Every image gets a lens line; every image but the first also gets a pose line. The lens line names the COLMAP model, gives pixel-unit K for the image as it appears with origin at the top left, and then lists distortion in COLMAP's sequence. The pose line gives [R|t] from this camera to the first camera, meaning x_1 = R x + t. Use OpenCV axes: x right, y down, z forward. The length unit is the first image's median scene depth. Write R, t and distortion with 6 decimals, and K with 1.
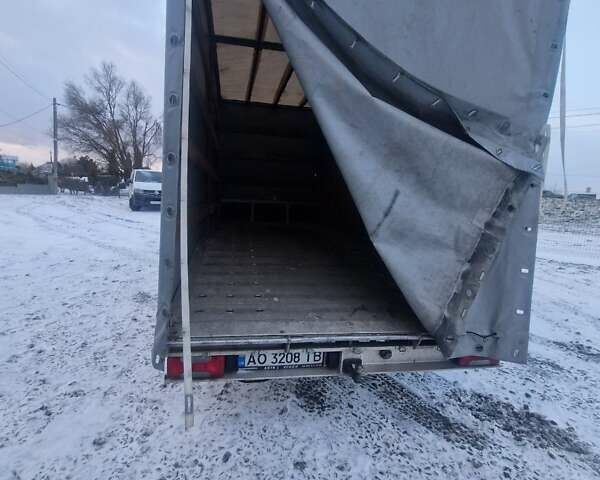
lens RADIAL K [[321.5, 0, 296.5], [0, 321.5, 239.2], [0, 0, 1]] dist [0.005272, -0.000858]
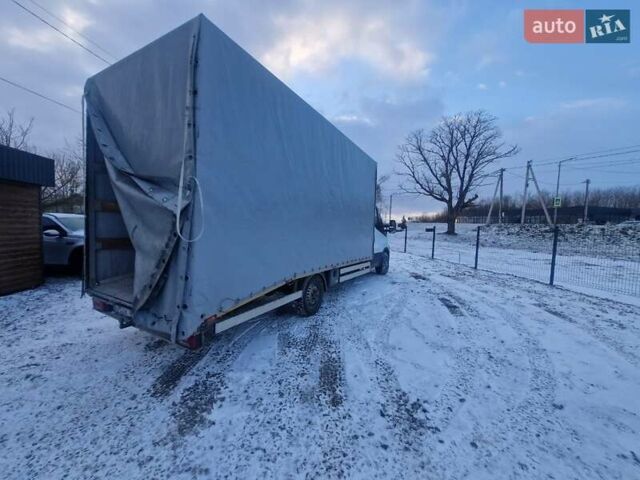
lens RADIAL K [[256.7, 0, 318.1], [0, 256.7, 242.8], [0, 0, 1]] dist [0.001727, -0.000207]
pose [[0.760887, 0.000071, -0.648884, 1.861727], [-0.074549, 0.993388, -0.087308, -0.000694], [0.644588, 0.114805, 0.755861, 0.507201]]
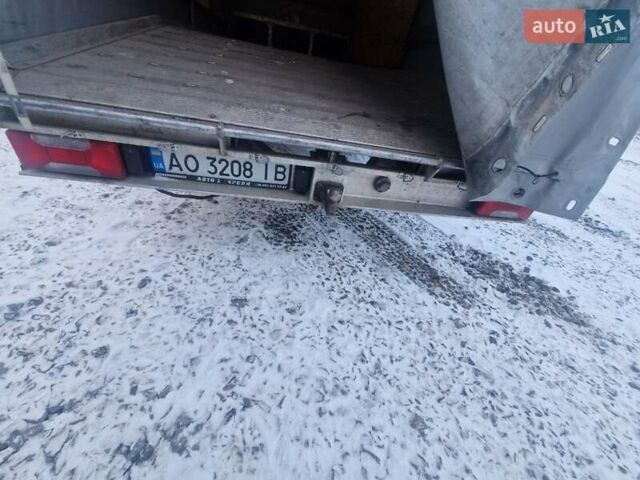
lens RADIAL K [[256.7, 0, 318.1], [0, 256.7, 242.8], [0, 0, 1]] dist [0.001727, -0.000207]
pose [[0.992418, 0.121289, 0.019887, 0.149231], [-0.116834, 0.880698, 0.459043, 0.235459], [0.038163, -0.457886, 0.888191, 0.458743]]
